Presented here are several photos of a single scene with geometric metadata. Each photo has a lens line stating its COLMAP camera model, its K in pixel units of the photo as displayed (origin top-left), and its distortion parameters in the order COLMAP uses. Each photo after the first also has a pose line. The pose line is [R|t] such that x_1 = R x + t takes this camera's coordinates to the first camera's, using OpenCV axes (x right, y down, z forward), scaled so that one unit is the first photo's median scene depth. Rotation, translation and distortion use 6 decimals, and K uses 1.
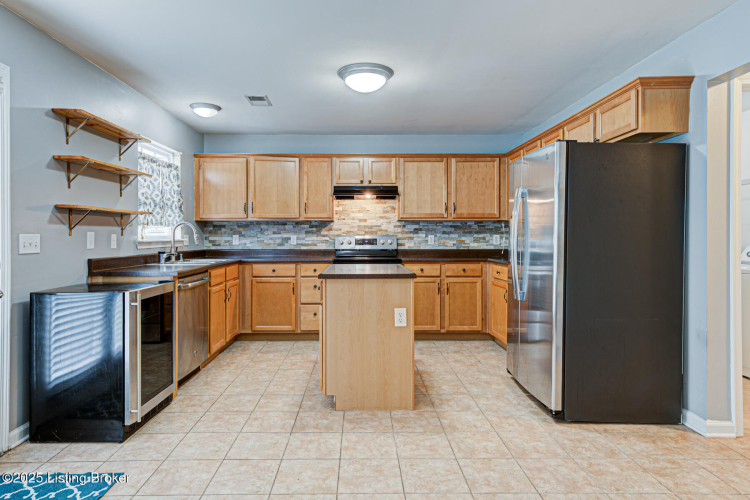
lens RADIAL K [[440.4, 0, 376.3], [0, 440.4, 242.1], [0, 0, 1]] dist [0.017355, -0.000183]
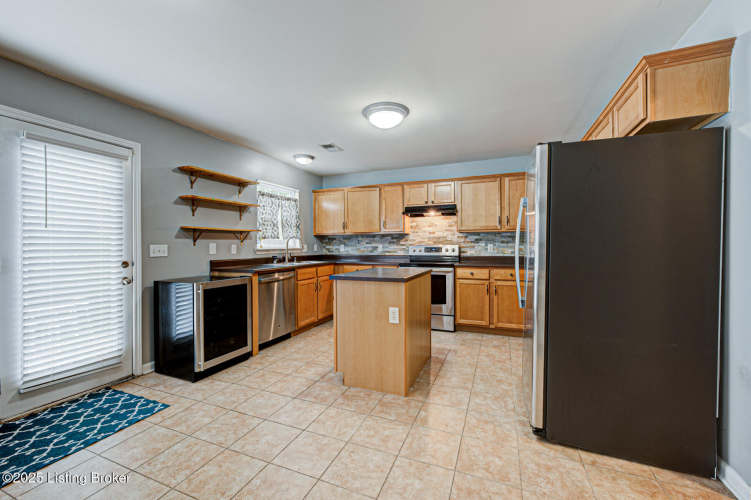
lens RADIAL K [[304.4, 0, 375.5], [0, 304.4, 250.0], [0, 0, 1]] dist [-0.000359, 0.000597]
pose [[0.916207, 0.003082, -0.400694, 0.200879], [-0.002243, 0.999994, 0.002562, -0.002021], [0.400700, -0.001448, 0.916208, 0.148665]]
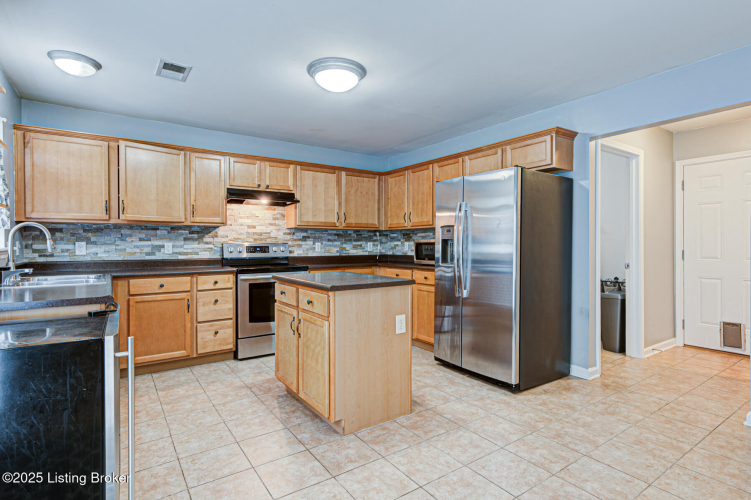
lens RADIAL K [[376.3, 0, 399.7], [0, 376.3, 249.5], [0, 0, 1]] dist [0.008483, 0.000411]
pose [[0.827076, -0.008547, 0.562024, -0.259031], [0.007969, 0.999962, 0.003479, -0.001291], [-0.562033, 0.001602, 0.827113, 0.177772]]
